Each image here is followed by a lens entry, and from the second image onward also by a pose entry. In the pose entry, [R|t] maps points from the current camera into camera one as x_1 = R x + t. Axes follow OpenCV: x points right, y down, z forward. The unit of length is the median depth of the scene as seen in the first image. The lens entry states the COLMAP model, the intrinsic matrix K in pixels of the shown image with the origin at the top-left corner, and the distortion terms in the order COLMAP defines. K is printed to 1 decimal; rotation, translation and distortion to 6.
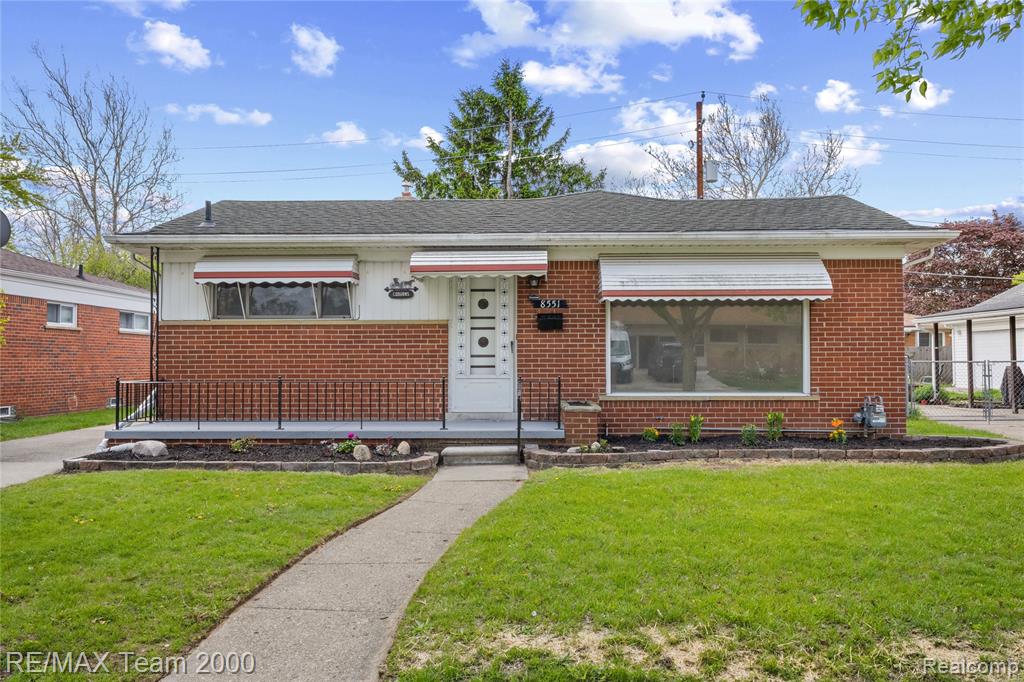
lens RADIAL K [[849.6, 0, 512.0], [0, 849.6, 341.0], [0, 0, 1]] dist [-0.009278, -0.004504]
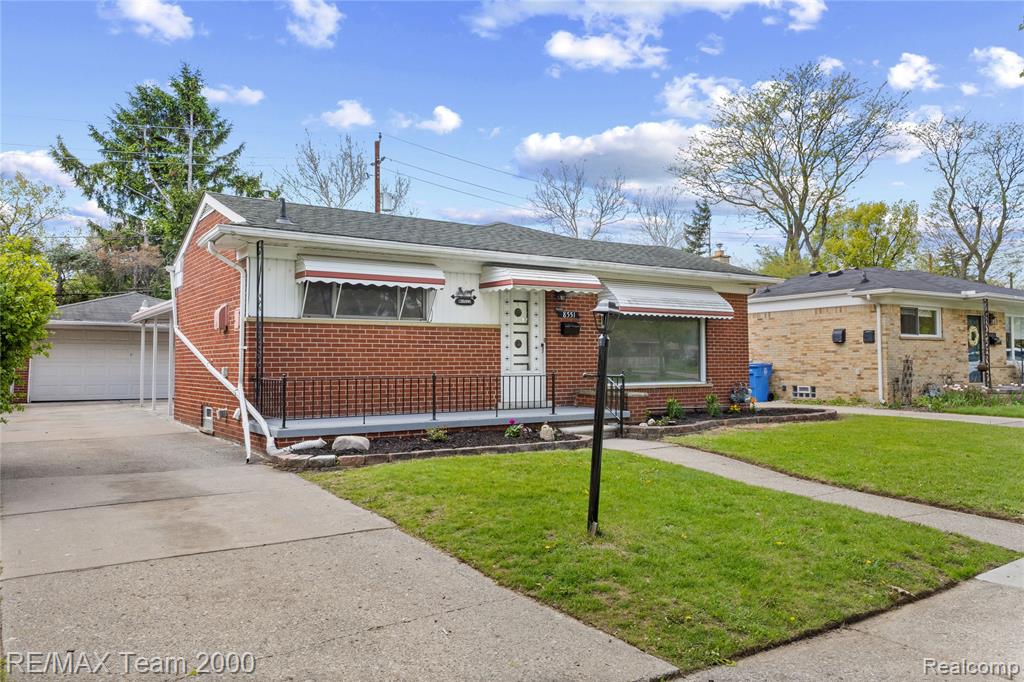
lens RADIAL K [[765.5, 0, 514.6], [0, 765.5, 322.3], [0, 0, 1]] dist [0.017219, 0.003338]
pose [[0.805000, 0.030901, 0.592470, -0.698007], [-0.012192, 0.999293, -0.035554, 0.009756], [-0.593150, 0.021398, 0.804807, 0.121518]]
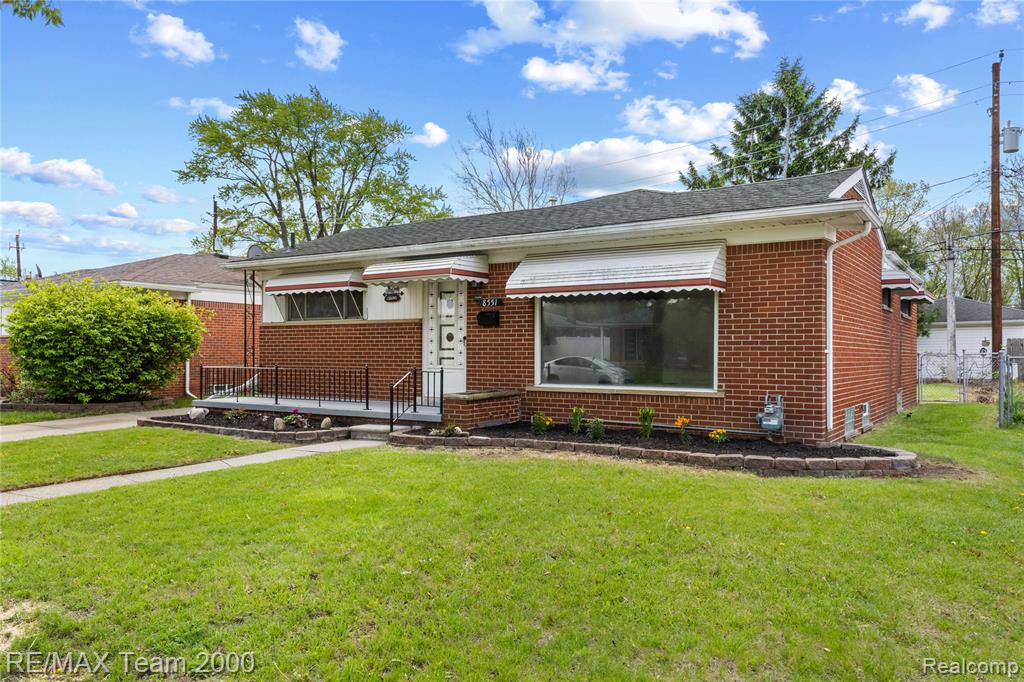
lens RADIAL K [[757.5, 0, 512.0], [0, 757.5, 341.0], [0, 0, 1]] dist [0.004915, 0.002754]
pose [[0.851256, -0.003118, -0.524741, 0.588043], [0.006602, 0.999967, 0.004768, 0.002191], [0.524708, -0.007523, 0.851249, 0.168019]]
